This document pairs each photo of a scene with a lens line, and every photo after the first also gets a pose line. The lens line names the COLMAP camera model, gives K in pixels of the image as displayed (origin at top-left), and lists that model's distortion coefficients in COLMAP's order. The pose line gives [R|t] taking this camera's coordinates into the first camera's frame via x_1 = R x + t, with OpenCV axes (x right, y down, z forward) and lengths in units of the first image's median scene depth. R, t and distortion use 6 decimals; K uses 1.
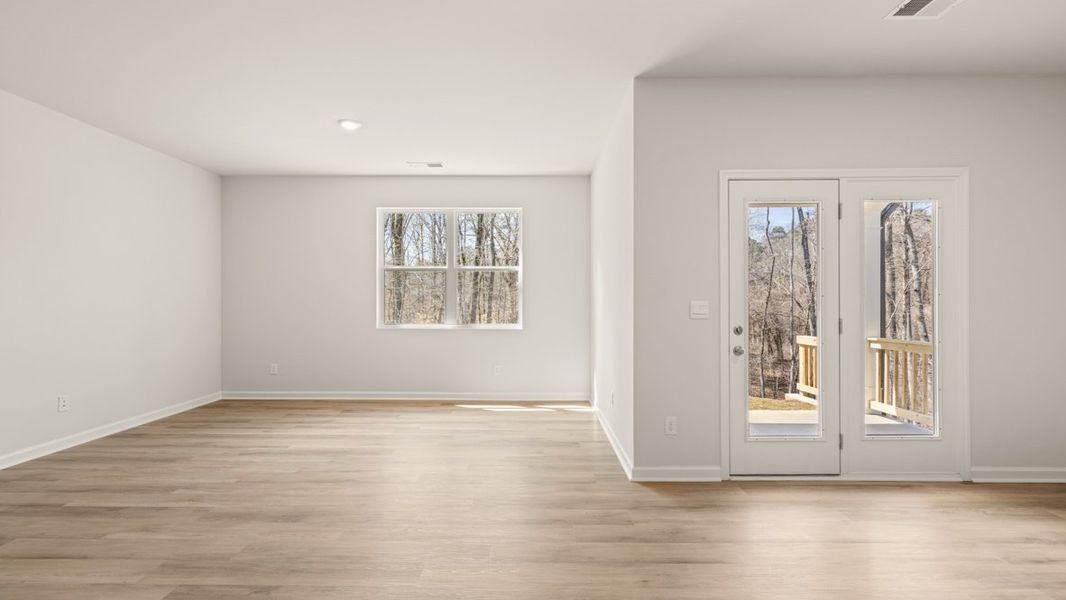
lens RADIAL K [[446.5, 0, 531.1], [0, 446.5, 298.6], [0, 0, 1]] dist [-0.006181, 0.000885]
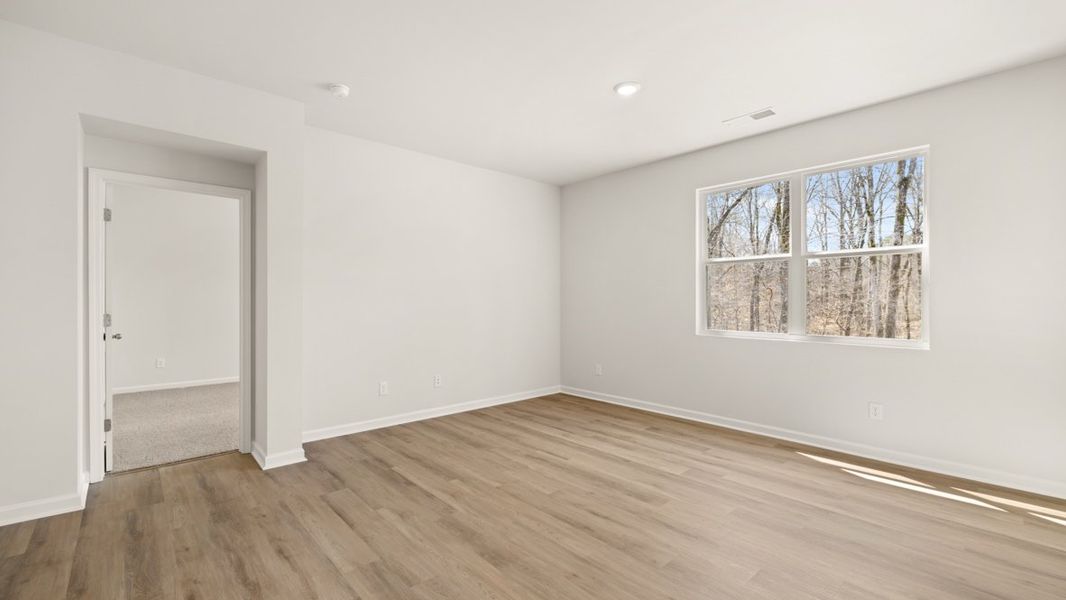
lens RADIAL K [[446.5, 0, 532.0], [0, 446.5, 300.3], [0, 0, 1]] dist [-0.006181, 0.000885]
pose [[0.675727, -0.002799, -0.737147, 0.084835], [0.003306, 0.999994, -0.000767, 0.003206], [0.737145, -0.001918, 0.675732, 0.310143]]
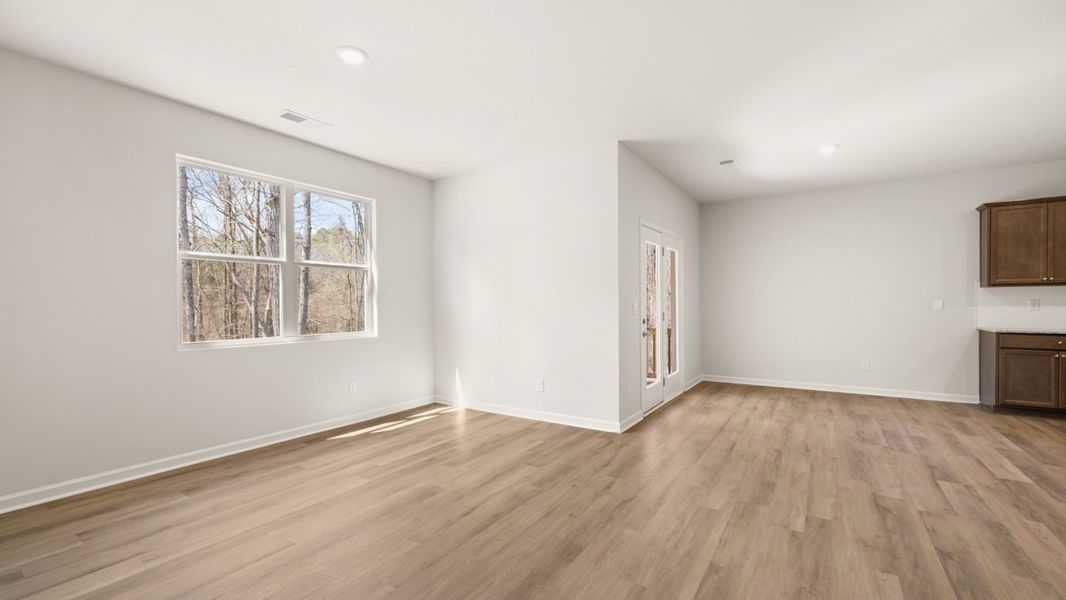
lens RADIAL K [[446.5, 0, 530.4], [0, 446.5, 302.4], [0, 0, 1]] dist [-0.006181, 0.000885]
pose [[0.544825, -0.002064, 0.838547, -0.854451], [0.002401, 0.999997, 0.000901, 0.001471], [-0.838546, 0.001523, 0.544828, 0.380212]]
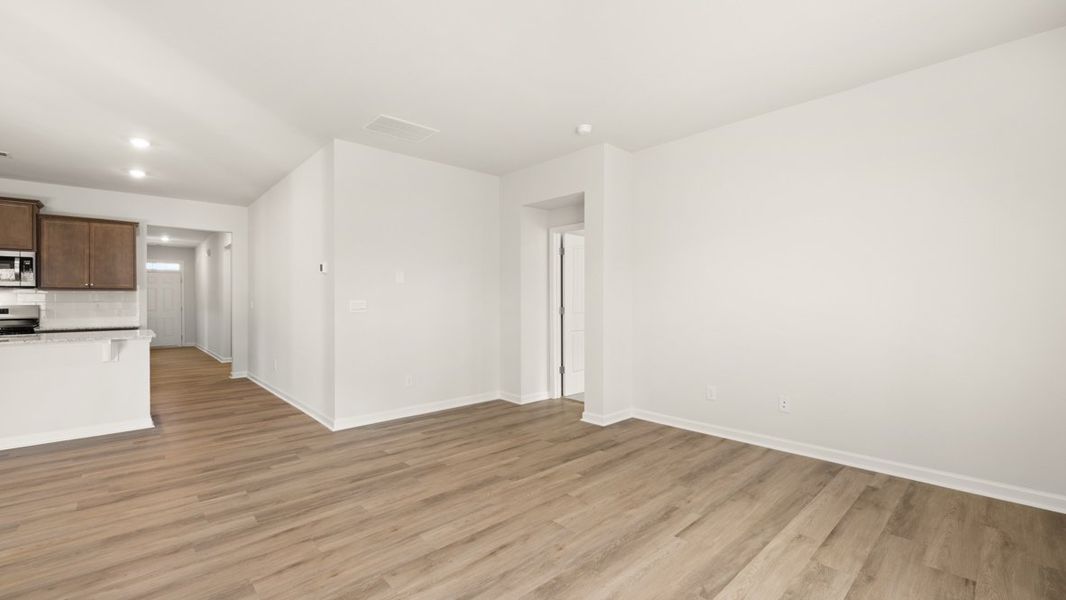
lens RADIAL K [[446.5, 0, 533.8], [0, 446.5, 301.7], [0, 0, 1]] dist [-0.006181, 0.000885]
pose [[-0.729937, 0.004416, -0.683500, 0.018600], [0.006786, 0.999977, -0.000787, 0.006750], [0.683481, -0.005213, -0.729950, 1.276027]]
